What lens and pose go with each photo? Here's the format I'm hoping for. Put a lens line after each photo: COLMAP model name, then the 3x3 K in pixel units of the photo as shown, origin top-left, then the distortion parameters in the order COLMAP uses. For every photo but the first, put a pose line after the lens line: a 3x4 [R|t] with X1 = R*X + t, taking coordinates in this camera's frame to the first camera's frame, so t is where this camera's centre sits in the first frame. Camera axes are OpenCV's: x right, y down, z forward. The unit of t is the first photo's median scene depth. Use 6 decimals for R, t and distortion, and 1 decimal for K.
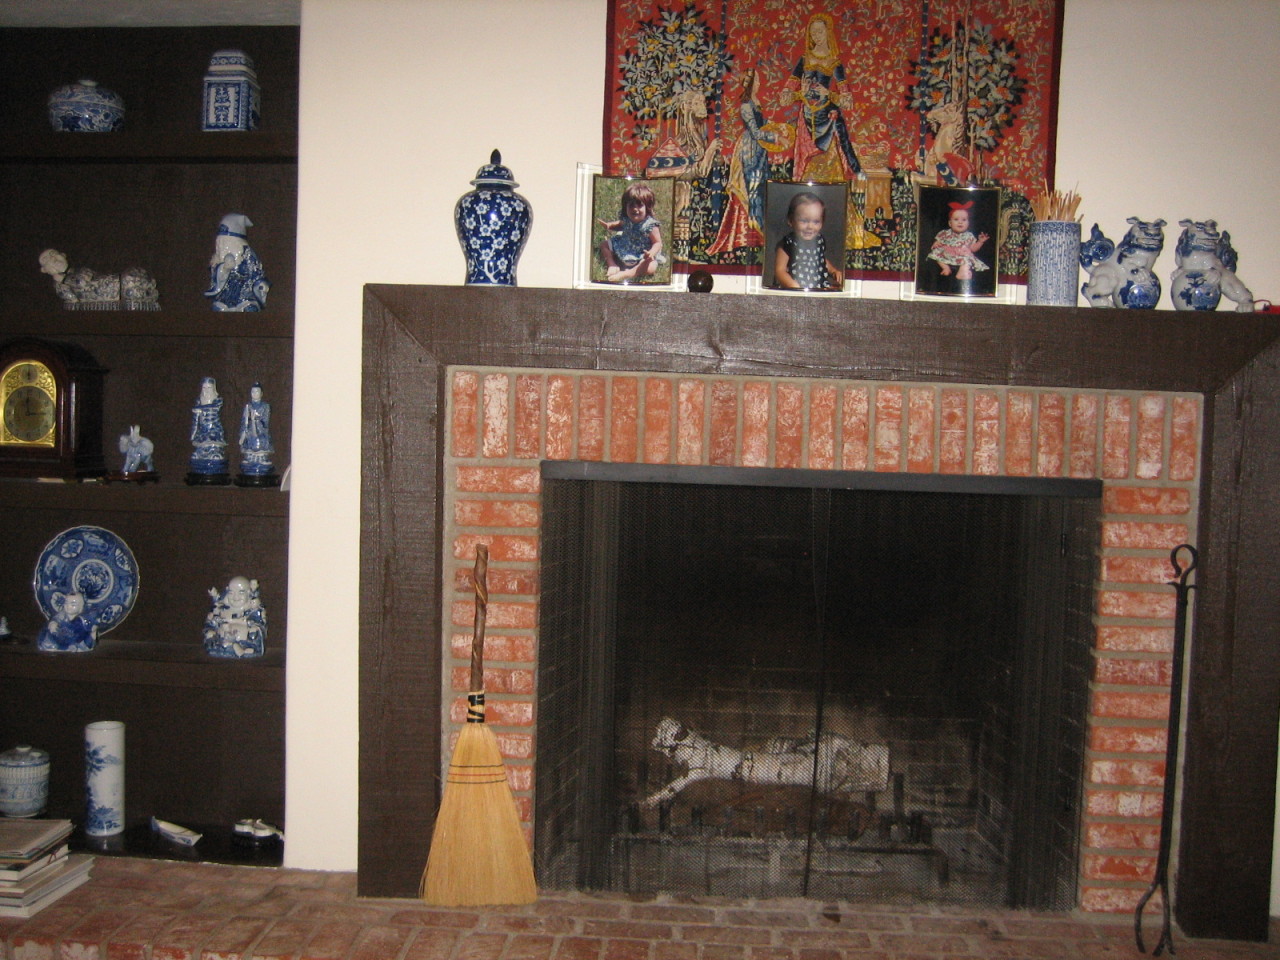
lens RADIAL K [[1350.2, 0, 632.4], [0, 1350.2, 476.1], [0, 0, 1]] dist [-0.157786, 0.219483]
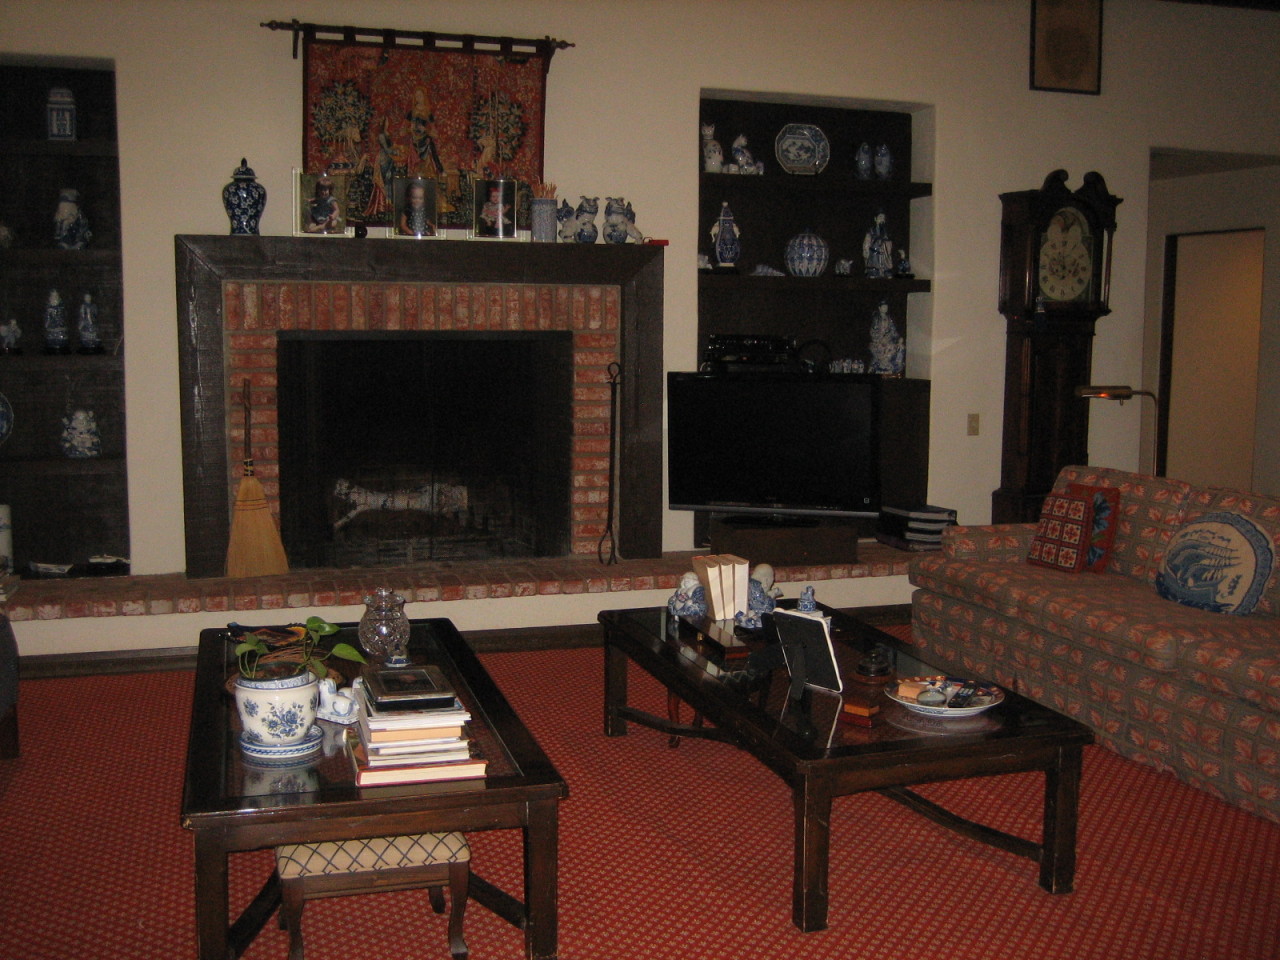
lens RADIAL K [[1350.2, 0, 632.4], [0, 1350.2, 476.1], [0, 0, 1]] dist [-0.157786, 0.219483]
pose [[0.933105, -0.065772, 0.353537, -0.274432], [0.037186, 0.995509, 0.087058, 0.045767], [-0.357676, -0.068088, 0.931360, -0.879668]]
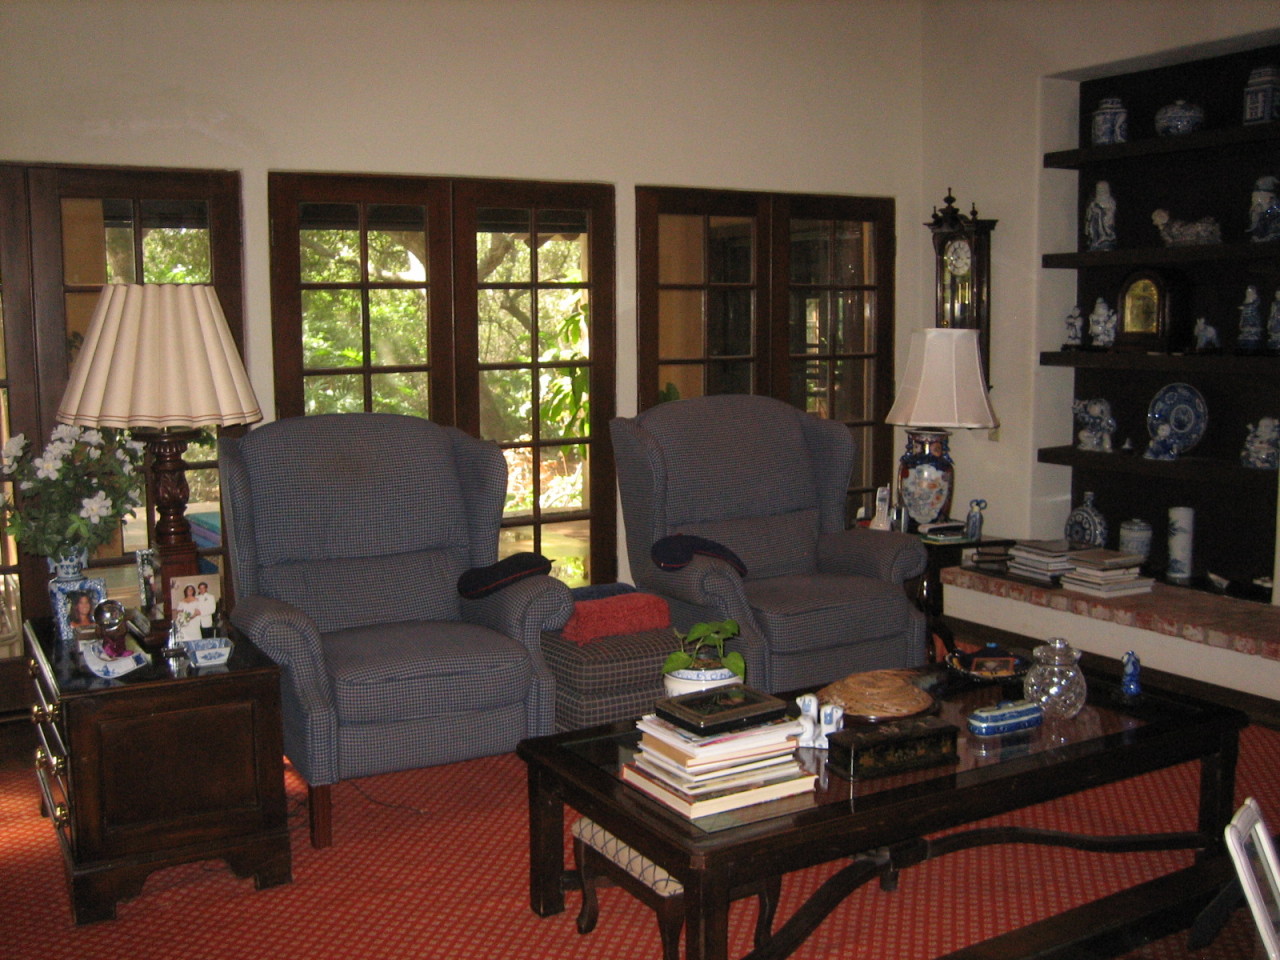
lens RADIAL K [[1350.2, 0, 632.4], [0, 1350.2, 476.1], [0, 0, 1]] dist [-0.157786, 0.219483]
pose [[0.568873, 0.062478, -0.820049, 0.596043], [-0.011522, 0.997618, 0.068014, 0.055753], [0.822345, -0.029242, 0.568237, -0.503954]]
